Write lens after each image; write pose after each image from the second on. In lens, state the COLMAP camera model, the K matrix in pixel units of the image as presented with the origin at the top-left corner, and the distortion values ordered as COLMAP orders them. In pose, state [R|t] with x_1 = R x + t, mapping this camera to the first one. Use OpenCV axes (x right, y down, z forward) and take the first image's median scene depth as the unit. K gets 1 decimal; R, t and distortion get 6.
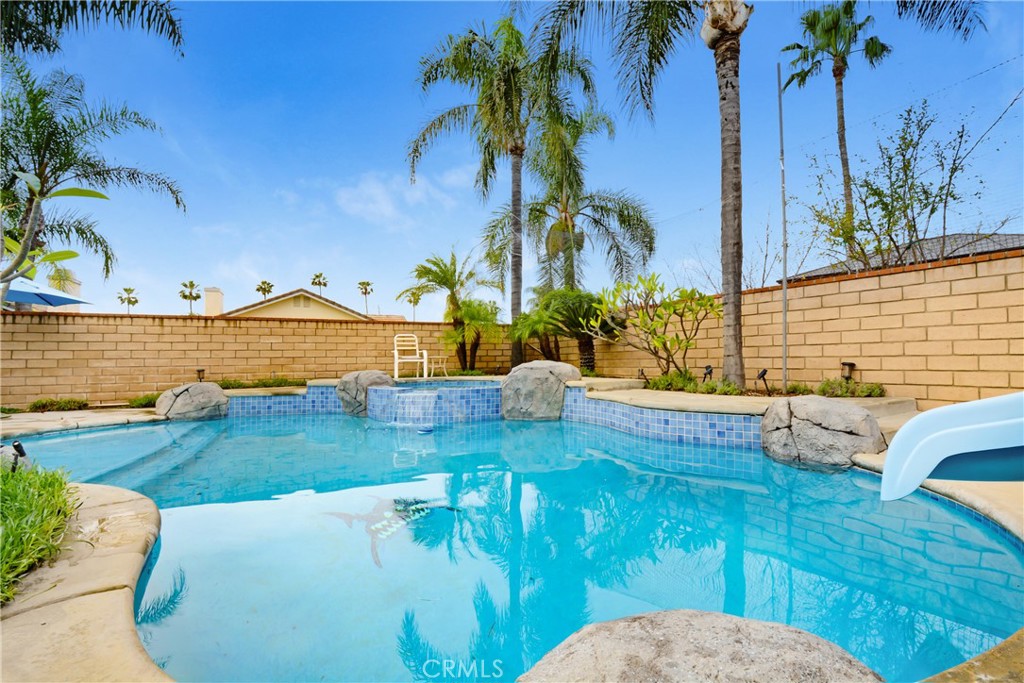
lens RADIAL K [[440.5, 0, 533.7], [0, 440.5, 360.4], [0, 0, 1]] dist [0.013204, -0.023880]
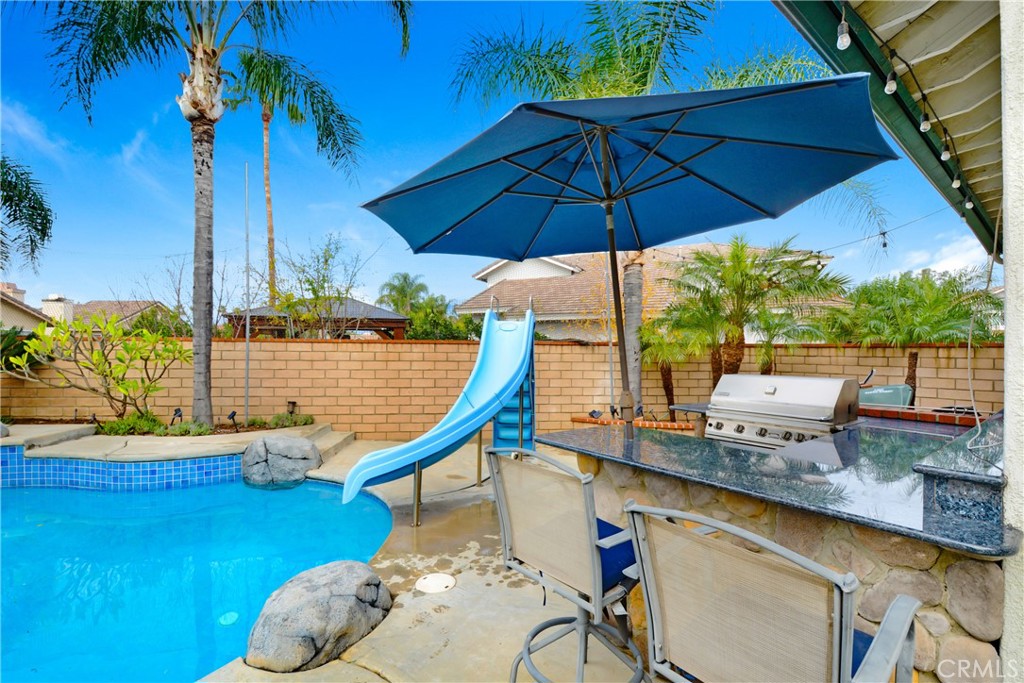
lens RADIAL K [[451.7, 0, 512.1], [0, 451.7, 358.8], [0, 0, 1]] dist [-0.030370, -0.000574]
pose [[0.415099, 0.004278, 0.909766, -0.273165], [-0.010503, 0.999945, 0.000091, -0.125996], [-0.909716, -0.009593, 0.415121, -0.215006]]
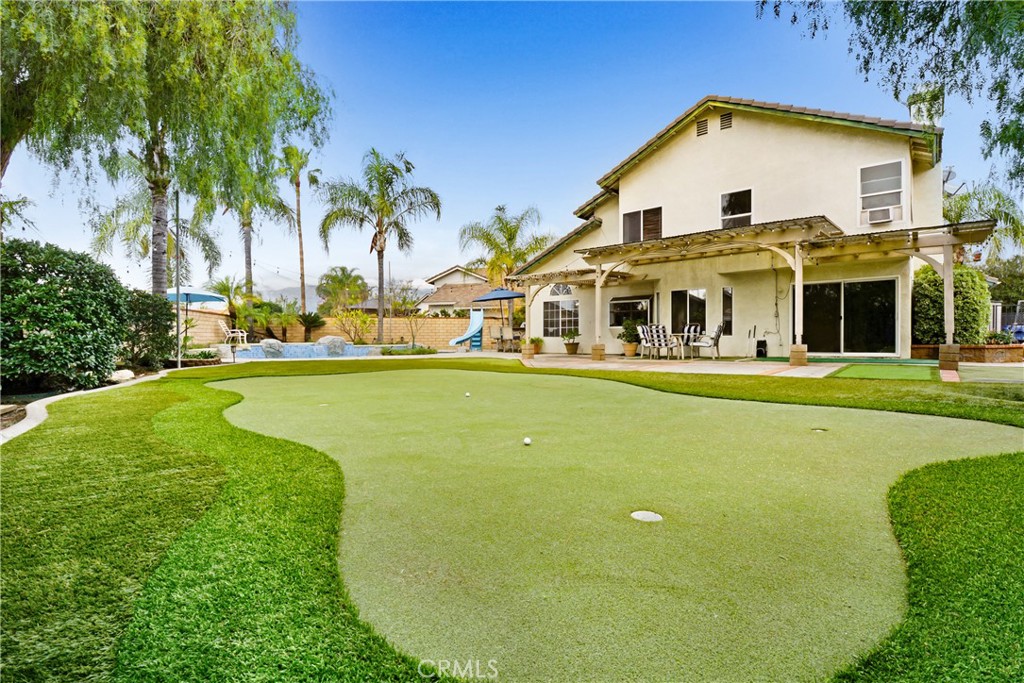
lens RADIAL K [[479.0, 0, 512.0], [0, 479.0, 341.5], [0, 0, 1]] dist [-0.000509, -0.010959]
pose [[0.212278, 0.001101, 0.977209, -3.401206], [0.002800, 0.999995, -0.001735, 0.057772], [-0.977205, 0.003105, 0.212273, -0.977062]]
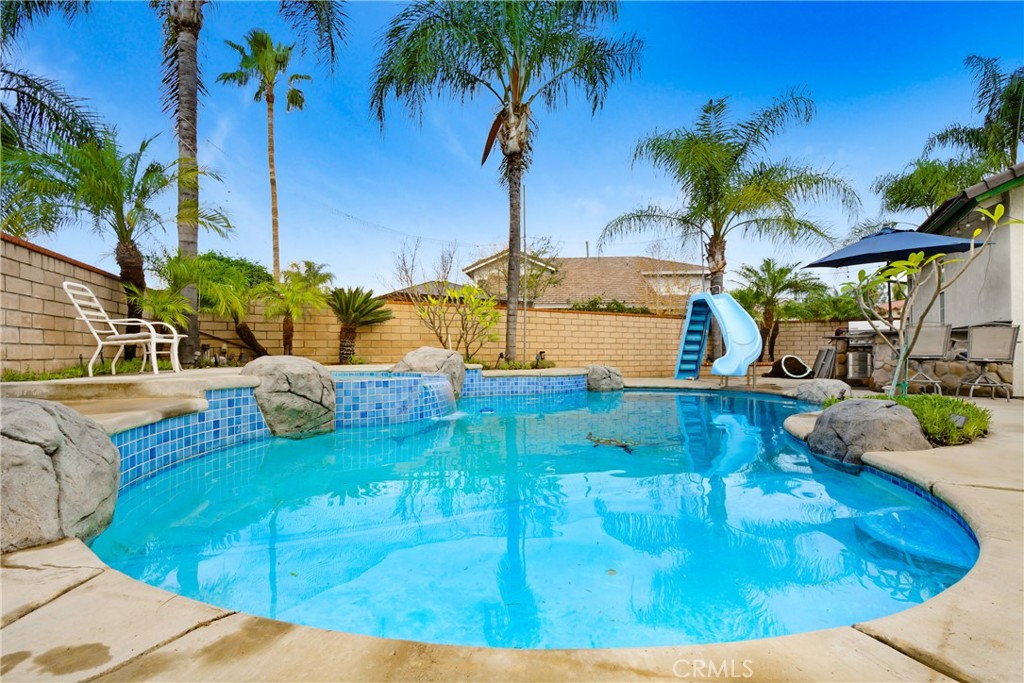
lens RADIAL K [[451.7, 0, 512.1], [0, 451.7, 358.8], [0, 0, 1]] dist [-0.030370, -0.000574]
pose [[0.070020, -0.001623, 0.997544, -1.276693], [-0.003496, 0.999992, 0.001872, 0.032828], [-0.997539, -0.003619, 0.070014, 0.899944]]
